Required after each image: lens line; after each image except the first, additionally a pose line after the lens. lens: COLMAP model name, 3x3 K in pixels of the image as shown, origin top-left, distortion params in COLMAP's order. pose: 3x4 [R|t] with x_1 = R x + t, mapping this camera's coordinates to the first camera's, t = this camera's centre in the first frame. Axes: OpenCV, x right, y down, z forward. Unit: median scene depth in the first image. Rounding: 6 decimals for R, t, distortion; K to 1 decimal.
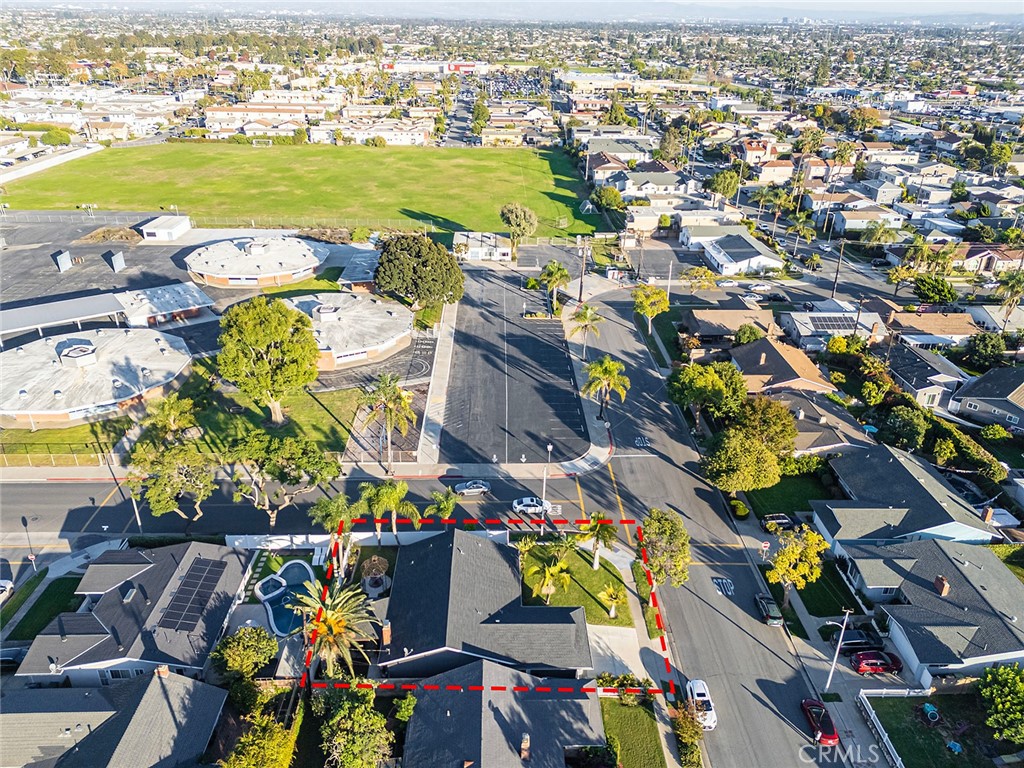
lens RADIAL K [[741.5, 0, 512.0], [0, 741.5, 384.0], [0, 0, 1]] dist [0.077189, -0.091940]
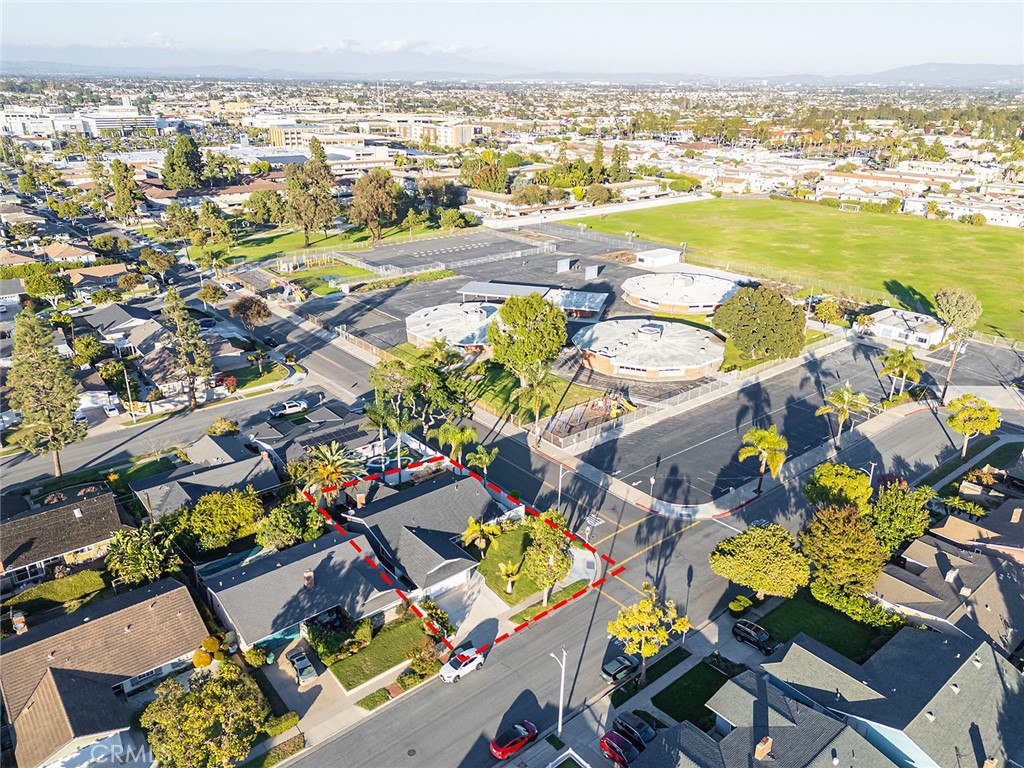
lens RADIAL K [[741.9, 0, 512.0], [0, 741.9, 384.0], [0, 0, 1]] dist [0.084221, -0.111845]
pose [[0.619099, 0.282160, -0.732873, 0.356598], [-0.343305, 0.936569, 0.070575, -0.024587], [0.706299, 0.207907, 0.676695, 0.075259]]
